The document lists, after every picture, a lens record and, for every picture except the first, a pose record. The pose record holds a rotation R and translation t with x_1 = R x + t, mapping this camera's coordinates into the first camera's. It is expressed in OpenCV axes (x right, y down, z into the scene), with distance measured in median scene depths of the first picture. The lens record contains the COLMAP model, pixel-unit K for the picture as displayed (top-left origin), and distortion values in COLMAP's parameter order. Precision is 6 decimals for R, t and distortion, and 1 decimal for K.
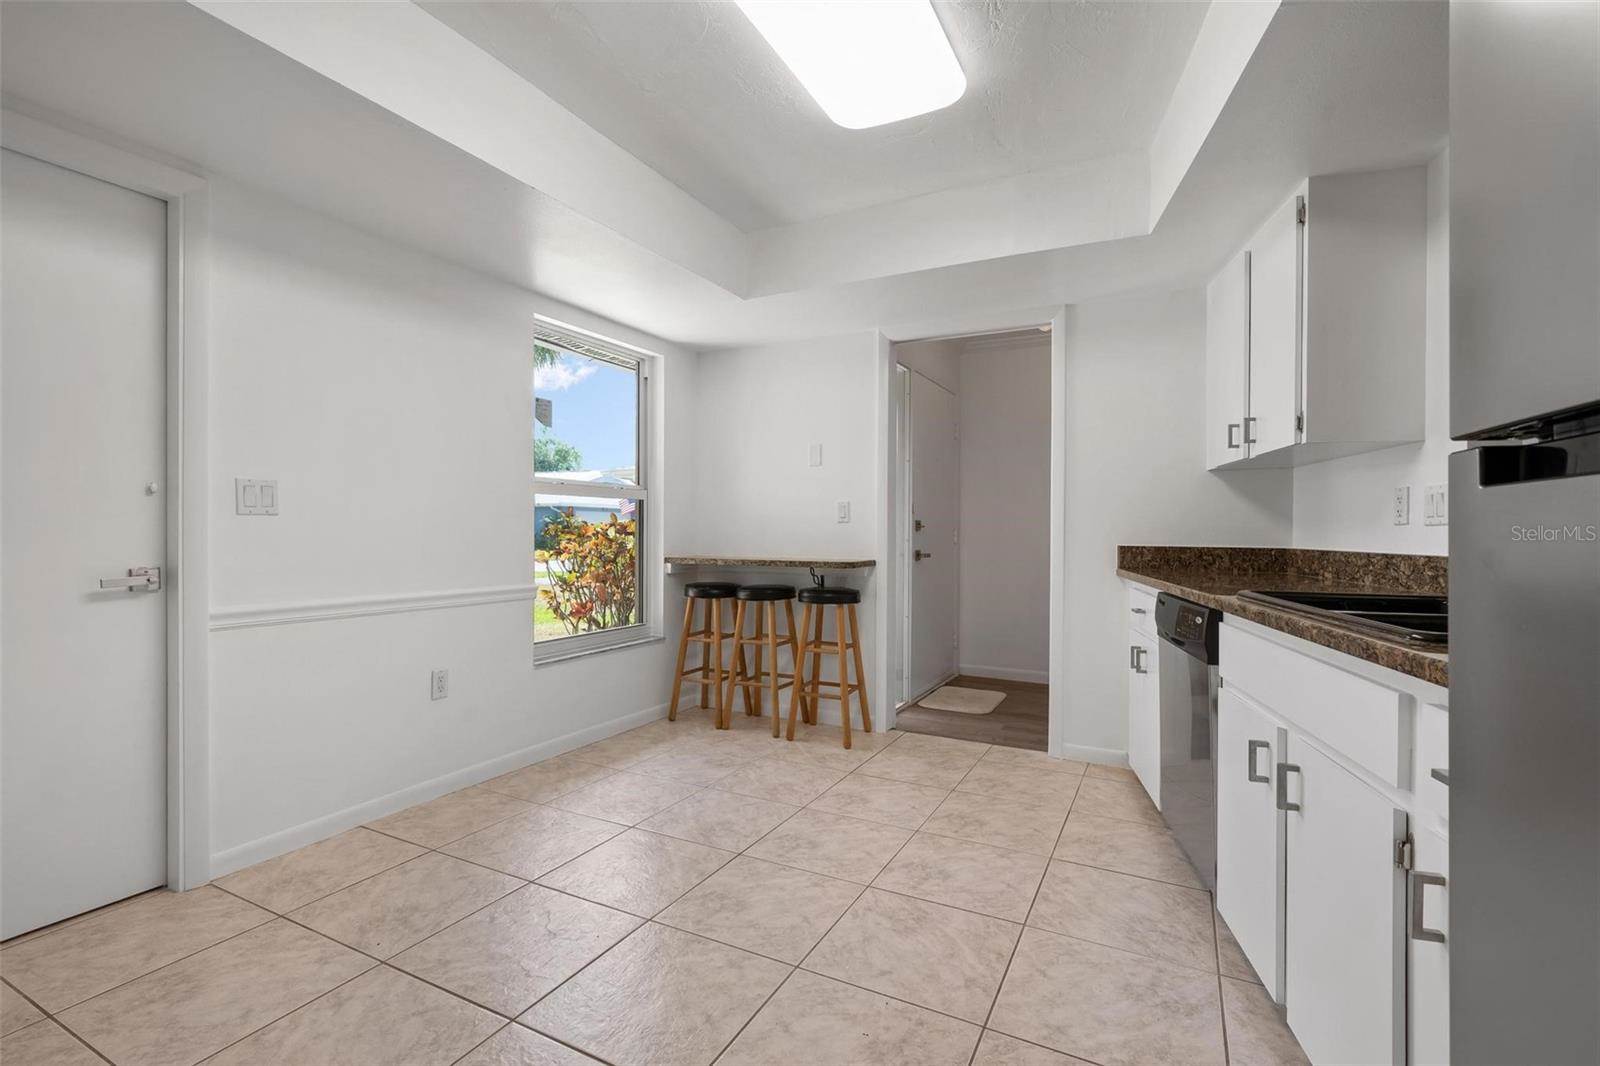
lens RADIAL K [[713.2, 0, 800.0], [0, 713.2, 533.0], [0, 0, 1]] dist [-0.000400, 0.000048]
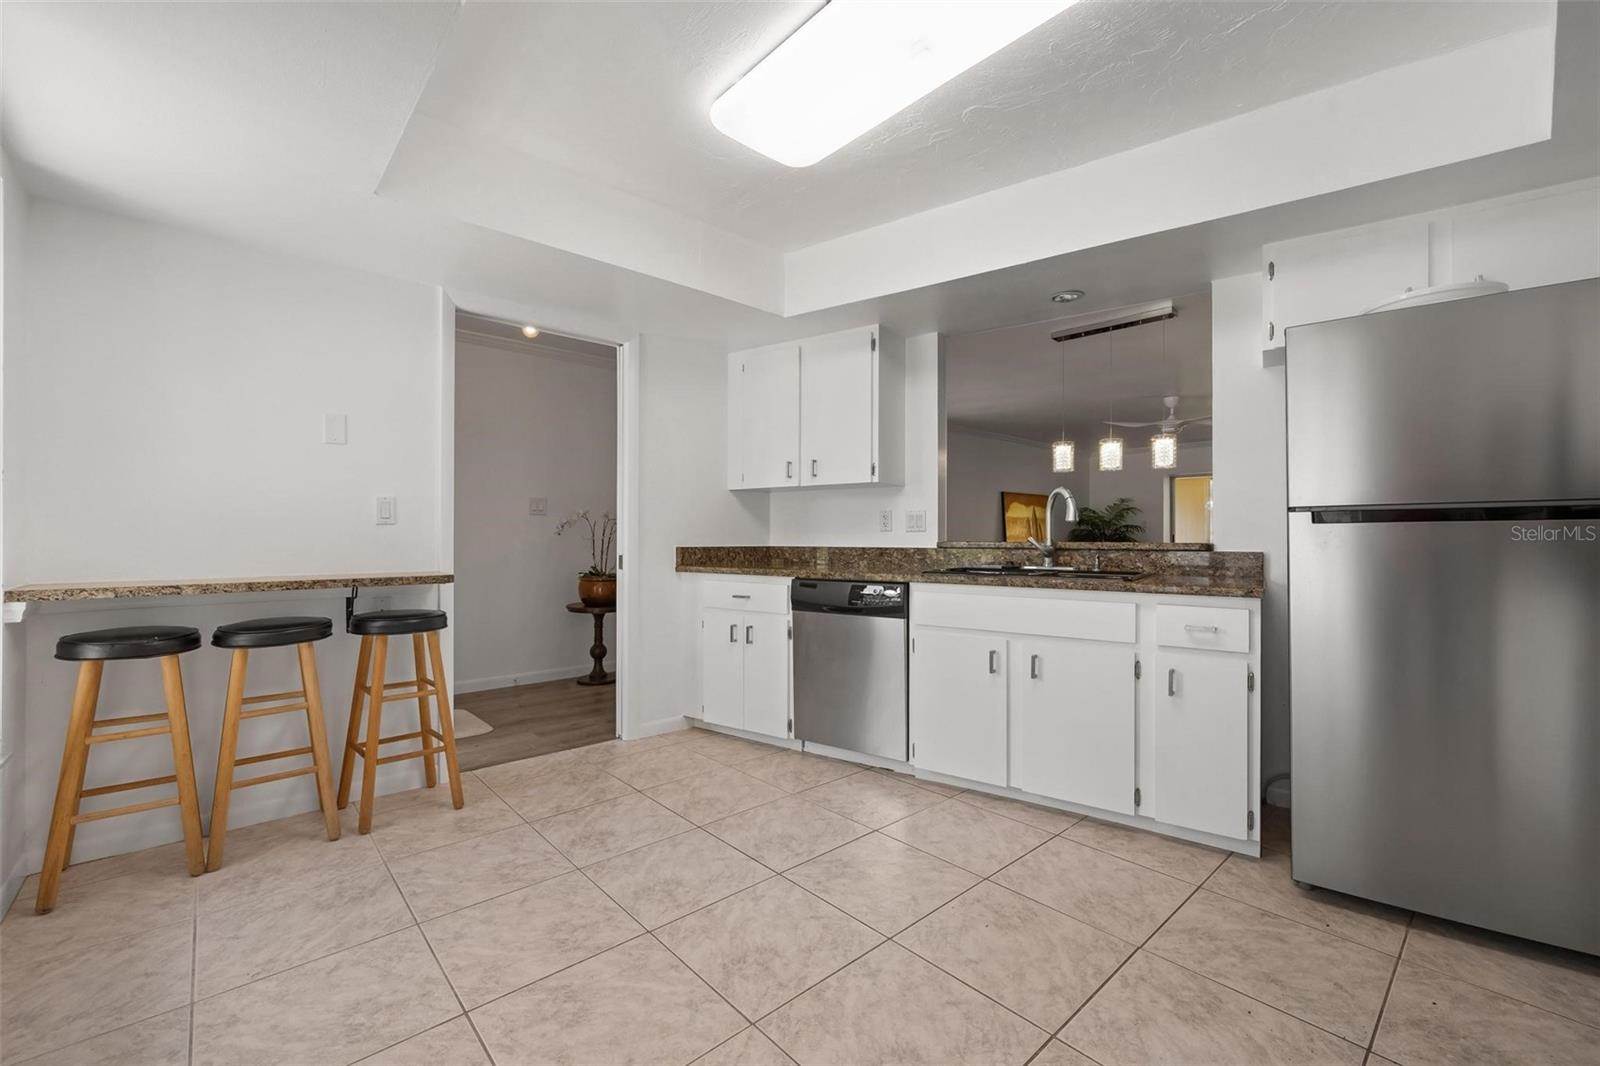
lens RADIAL K [[660.1, 0, 803.6], [0, 660.1, 532.2], [0, 0, 1]] dist [-0.000437, -0.000309]
pose [[0.353122, -0.000490, 0.935577, -0.537042], [0.003263, 0.999994, -0.000708, -0.005515], [-0.935572, 0.003303, 0.353122, 0.415128]]
